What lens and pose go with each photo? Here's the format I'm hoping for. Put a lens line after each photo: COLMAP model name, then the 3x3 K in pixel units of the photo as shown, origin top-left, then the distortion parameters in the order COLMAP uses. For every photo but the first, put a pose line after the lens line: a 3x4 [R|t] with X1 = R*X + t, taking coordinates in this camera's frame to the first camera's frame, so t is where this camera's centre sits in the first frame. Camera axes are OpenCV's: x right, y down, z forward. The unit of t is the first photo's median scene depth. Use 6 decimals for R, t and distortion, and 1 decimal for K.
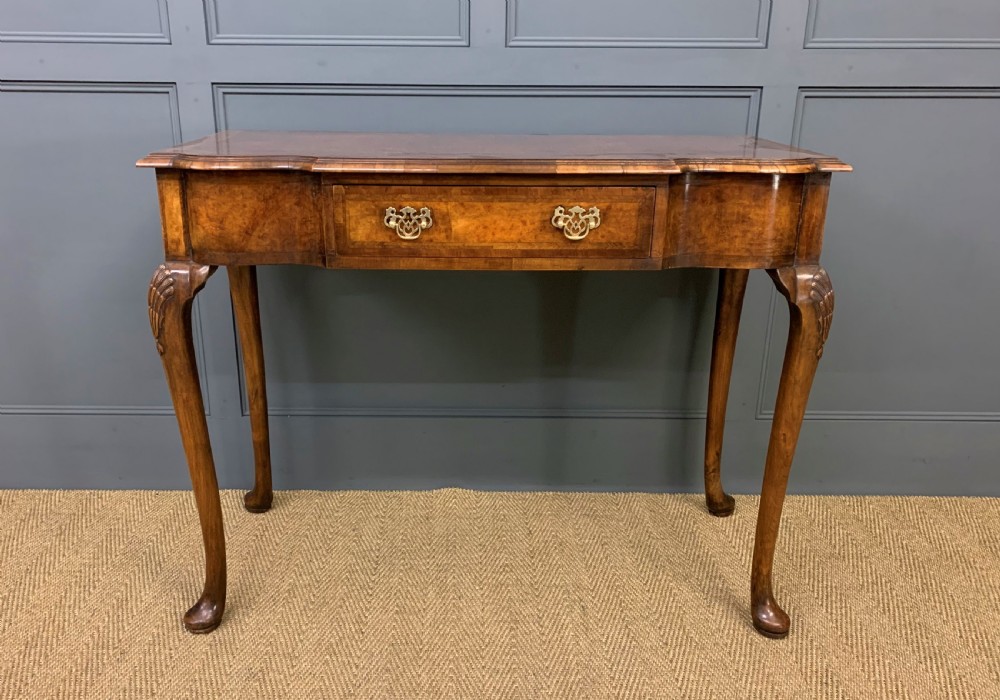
lens RADIAL K [[876.3, 0, 471.1], [0, 876.3, 371.1], [0, 0, 1]] dist [0.001708, 0.023388]
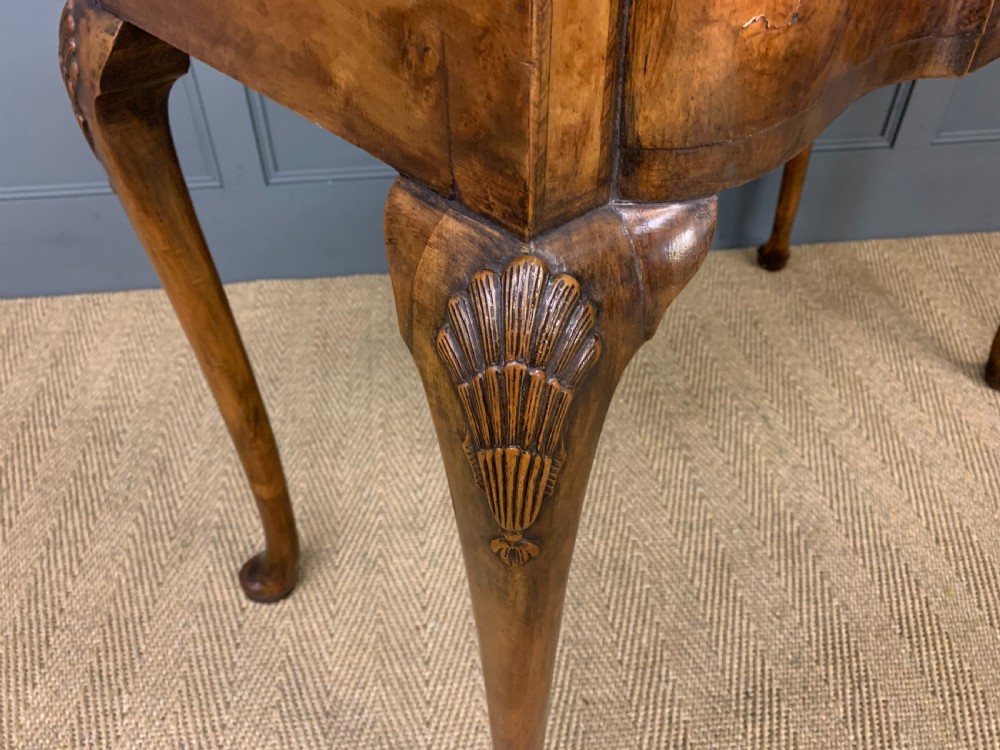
lens RADIAL K [[775.0, 0, 491.1], [0, 775.0, 364.9], [0, 0, 1]] dist [0.010995, -0.004657]
pose [[0.994372, -0.083267, 0.065500, -0.170354], [0.055236, 0.935064, 0.350149, -0.034974], [-0.090403, -0.344561, 0.934401, 0.417871]]
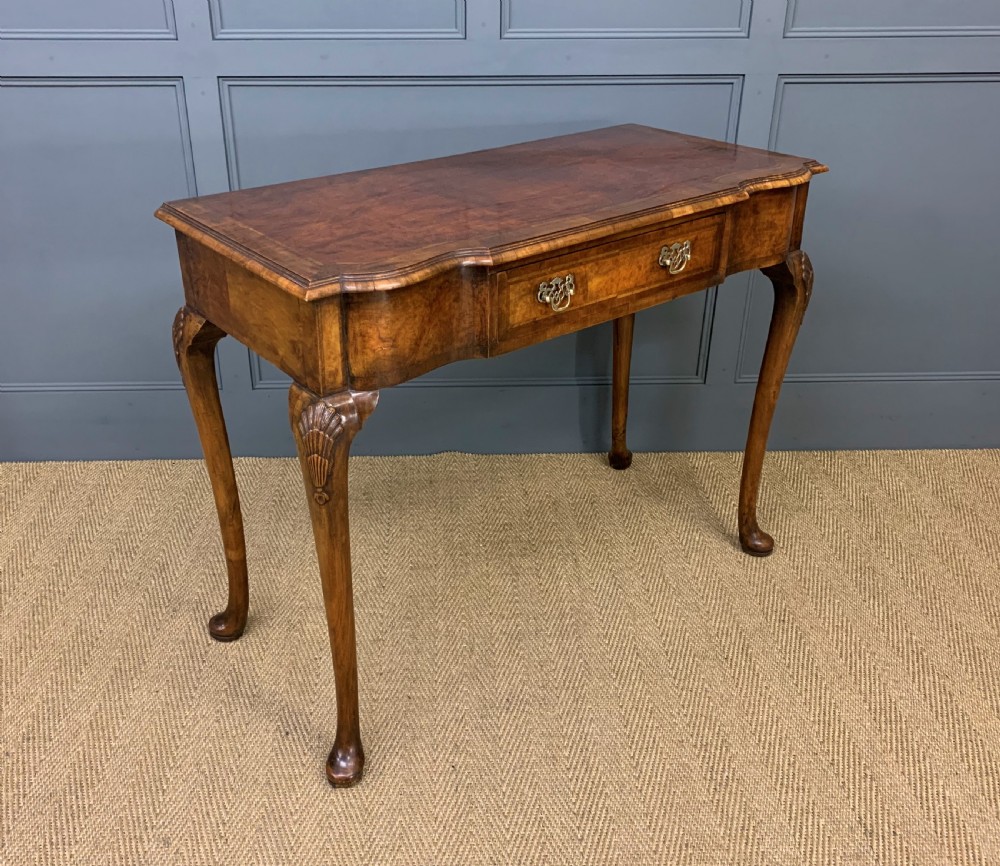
lens RADIAL K [[991.4, 0, 467.5], [0, 991.4, 405.0], [0, 0, 1]] dist [0.092414, -0.201163]
pose [[0.999449, -0.019652, 0.026741, -0.045501], [0.016205, 0.992212, 0.123506, -0.098131], [-0.028960, -0.123004, 0.991983, -0.266907]]
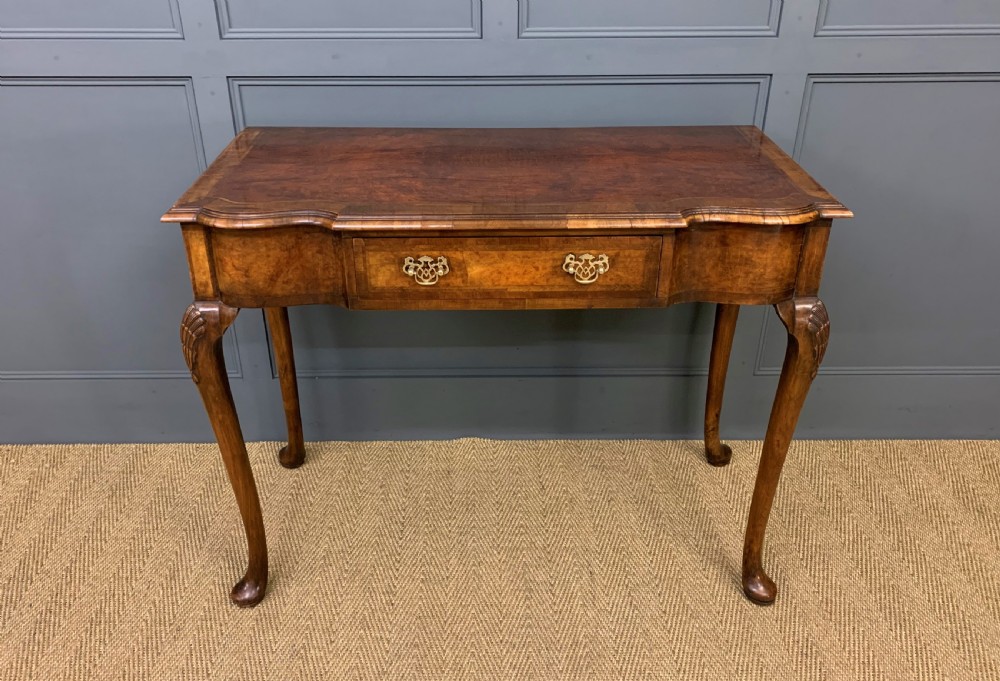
lens RADIAL K [[834.5, 0, 489.4], [0, 834.5, 320.2], [0, 0, 1]] dist [0.010203, 0.008040]
pose [[0.999929, -0.011703, 0.002222, 0.001152], [0.011228, 0.988262, 0.152357, -0.225442], [-0.003979, -0.152321, 0.988323, 0.005646]]
